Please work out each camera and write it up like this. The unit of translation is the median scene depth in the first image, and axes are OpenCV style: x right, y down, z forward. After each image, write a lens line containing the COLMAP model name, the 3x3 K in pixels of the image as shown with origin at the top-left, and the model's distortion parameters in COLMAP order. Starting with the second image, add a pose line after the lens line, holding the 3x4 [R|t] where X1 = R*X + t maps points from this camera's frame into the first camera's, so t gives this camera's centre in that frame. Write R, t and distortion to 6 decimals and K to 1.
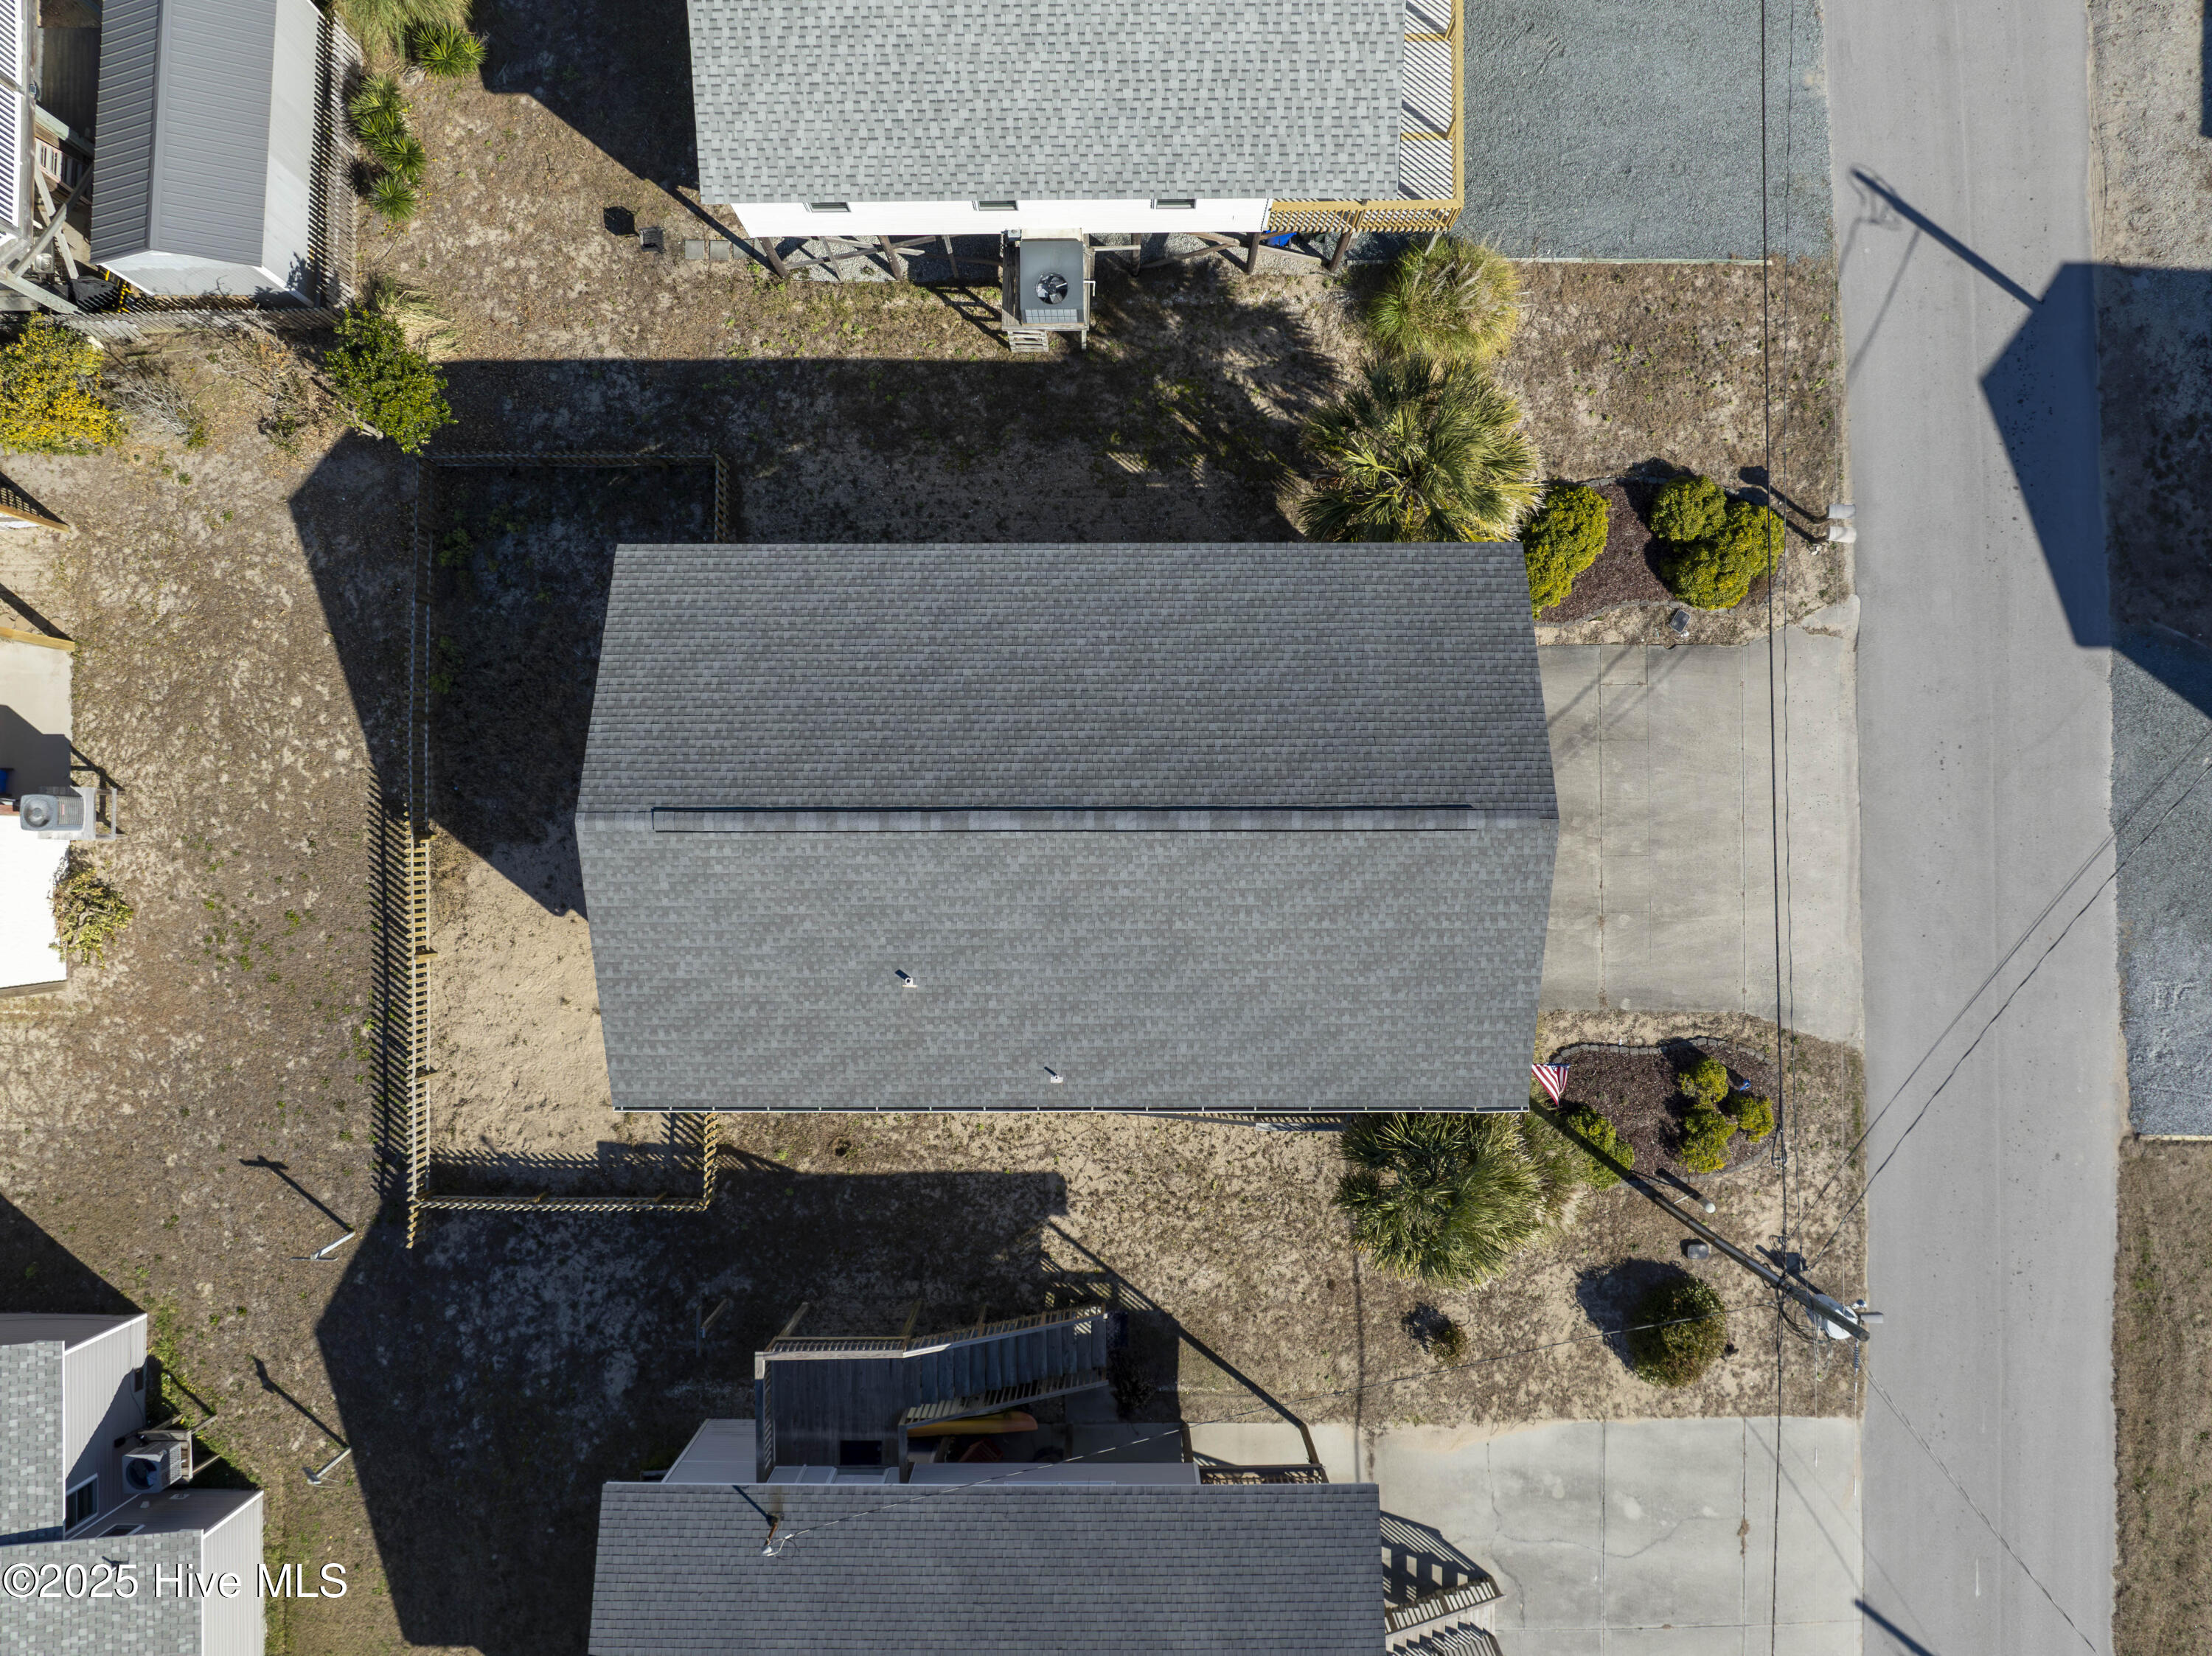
lens RADIAL K [[1562.8, 0, 1114.2], [0, 1562.8, 821.6], [0, 0, 1]] dist [-0.035004, -0.000538]
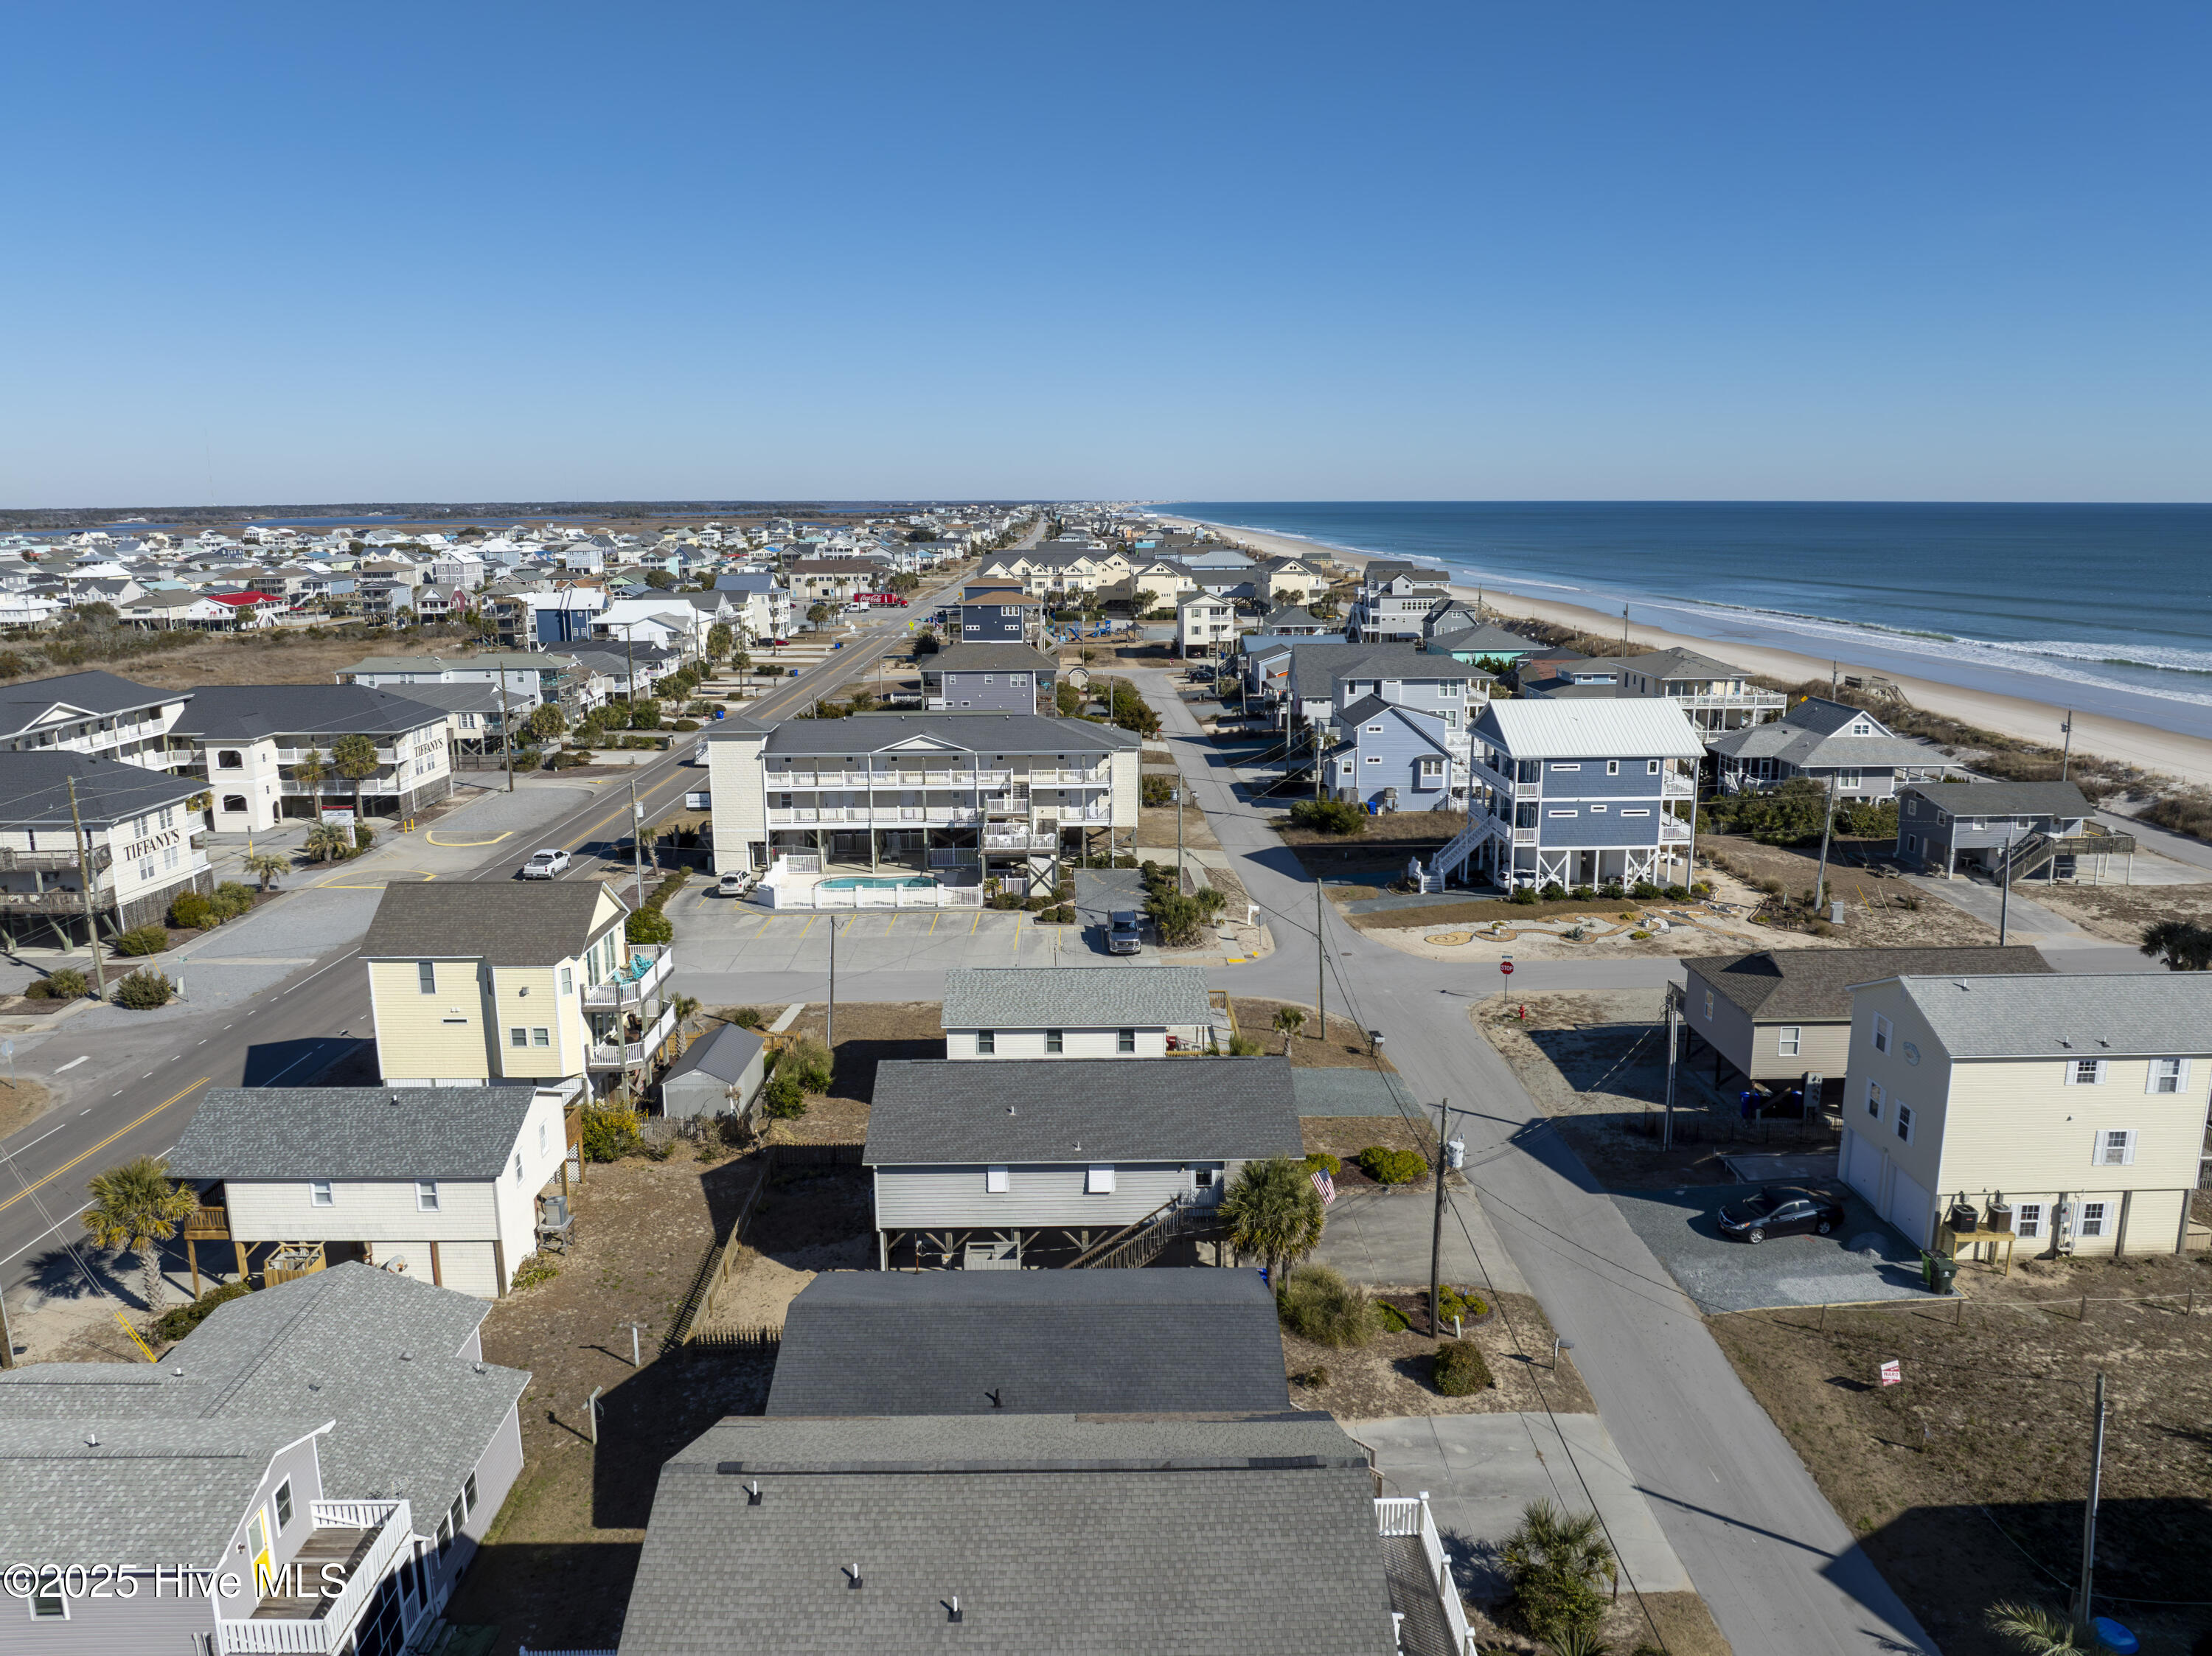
lens RADIAL K [[1562.8, 0, 1114.2], [0, 1562.8, 821.6], [0, 0, 1]] dist [-0.035004, -0.000538]
pose [[0.999880, -0.004528, 0.014796, -0.015239], [0.015441, 0.229655, -0.973150, 1.730741], [0.001008, 0.973262, 0.229698, 0.071531]]
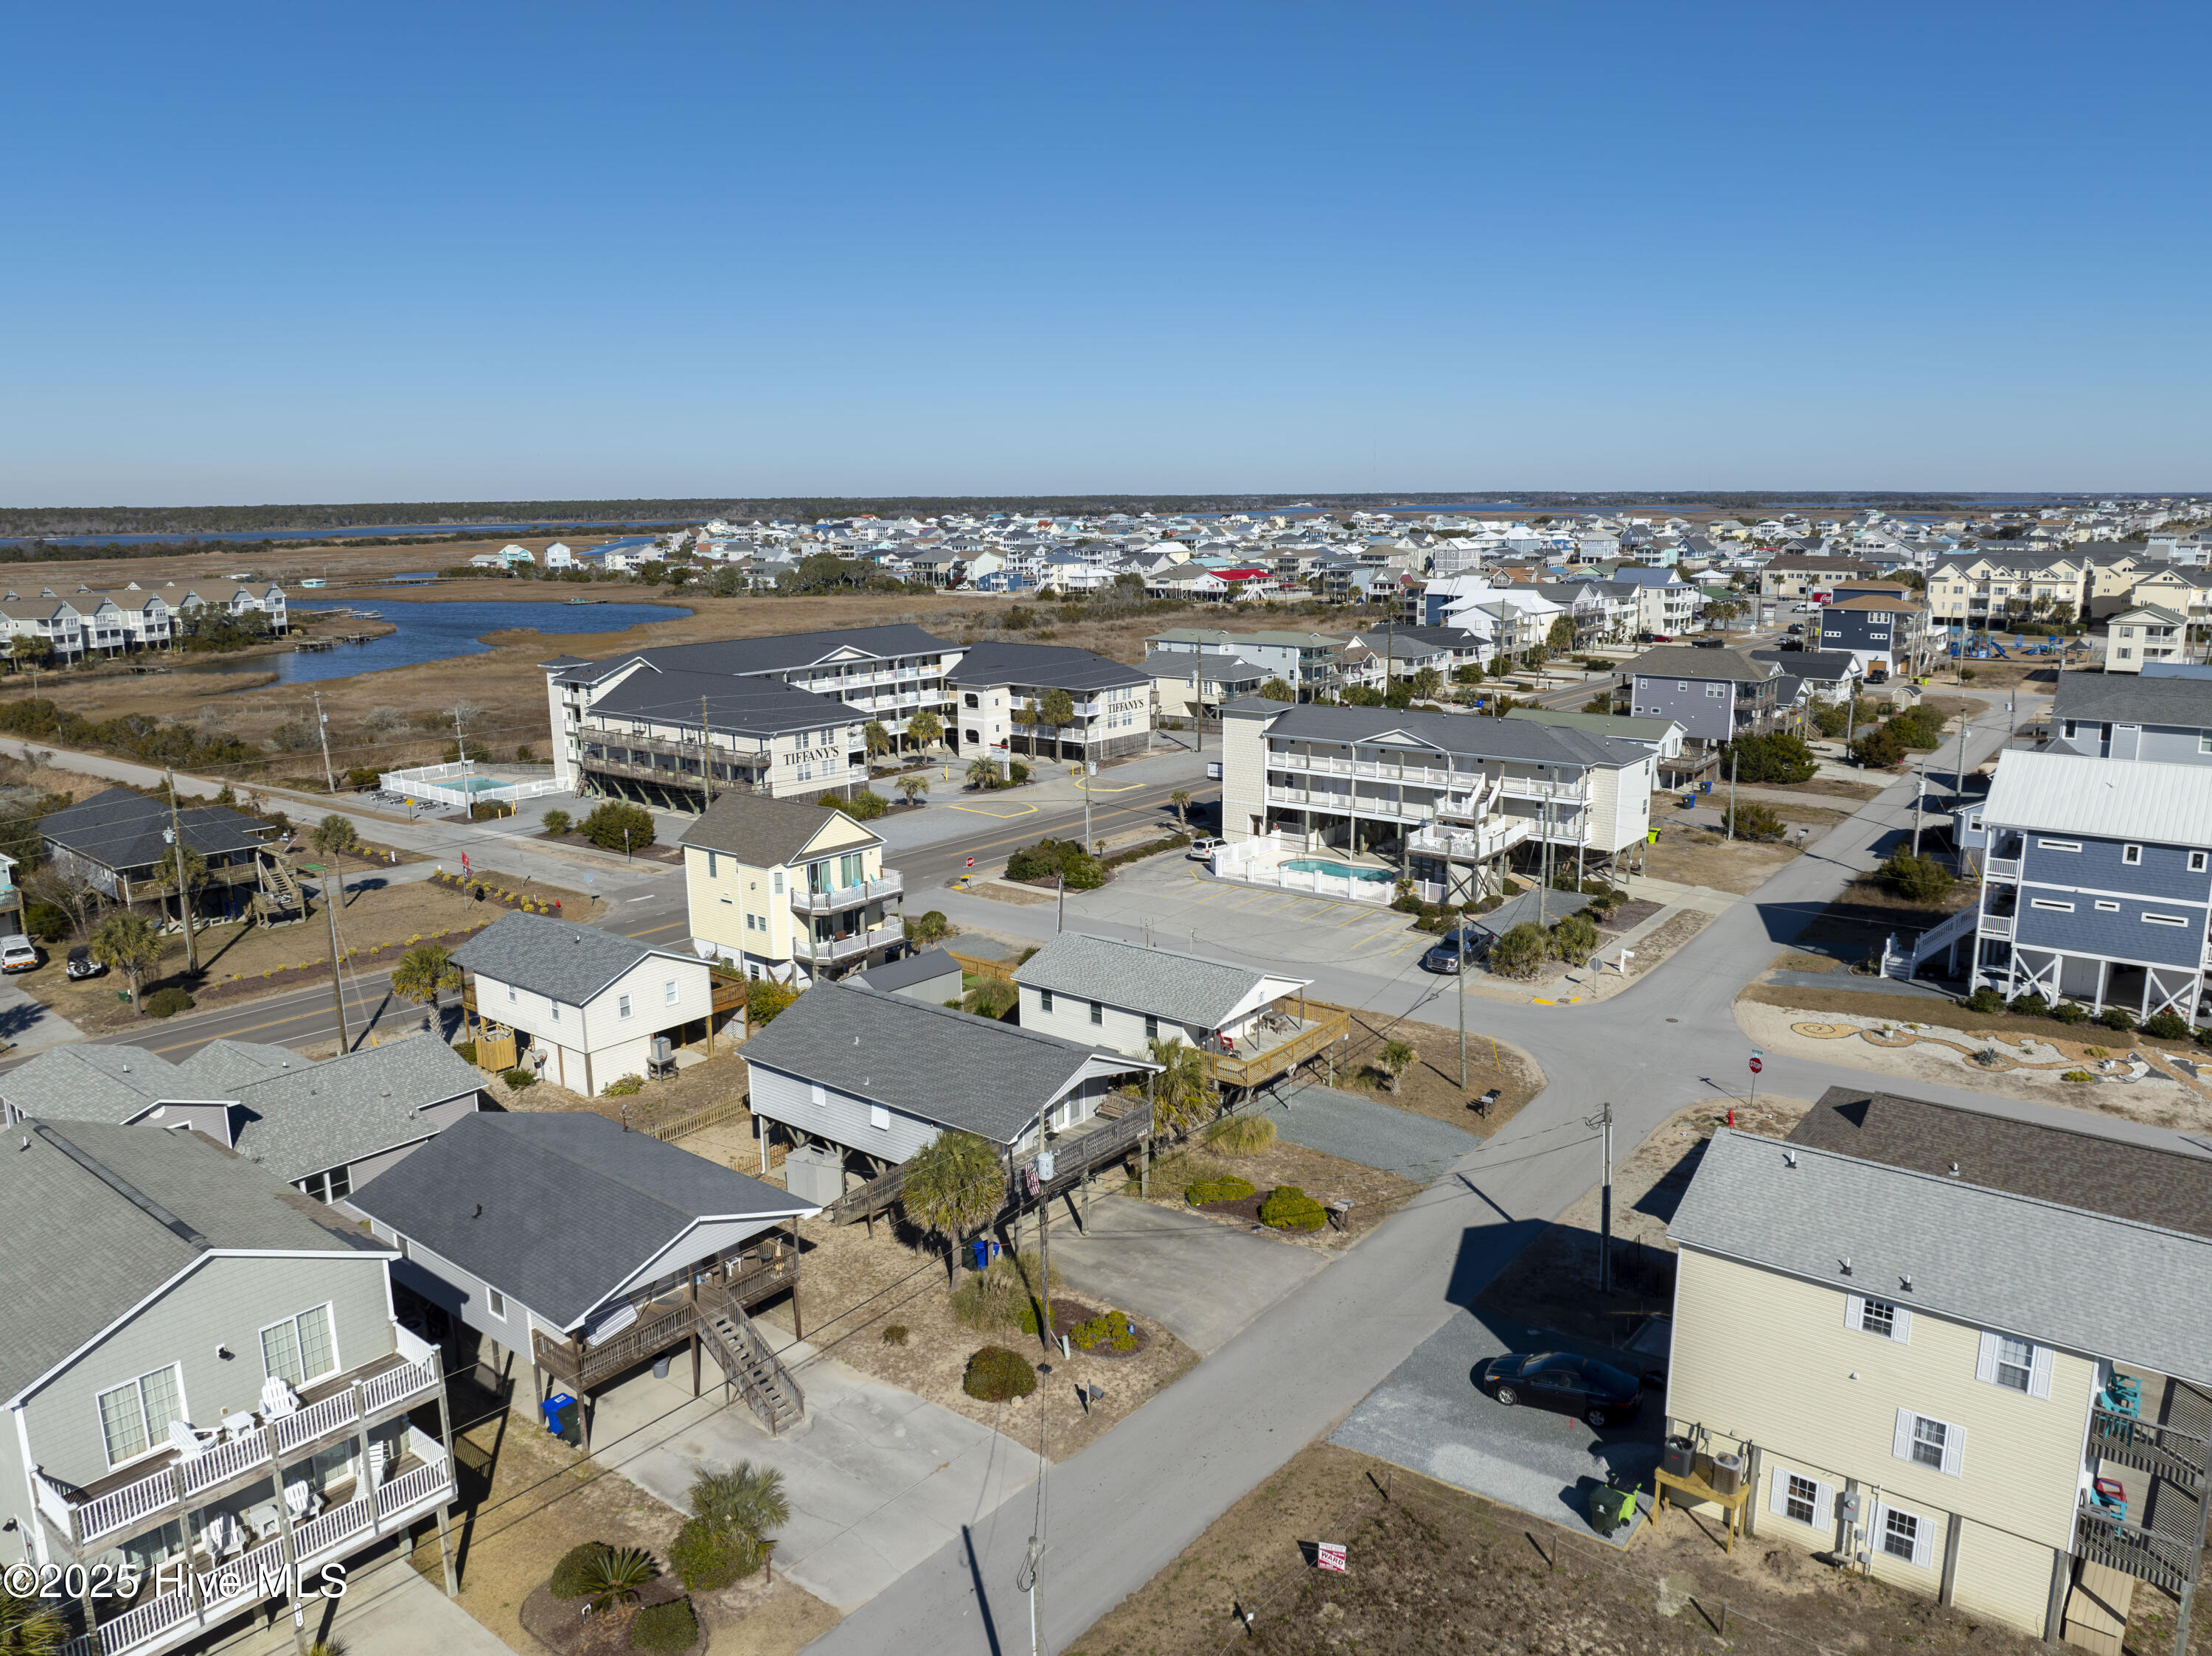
lens RADIAL K [[1562.8, 0, 1114.2], [0, 1562.8, 821.6], [0, 0, 1]] dist [-0.035004, -0.000538]
pose [[0.782089, 0.123363, -0.610834, 1.339196], [-0.622702, 0.192552, -0.758397, 1.337019], [0.024059, 0.973502, 0.227411, 0.077755]]
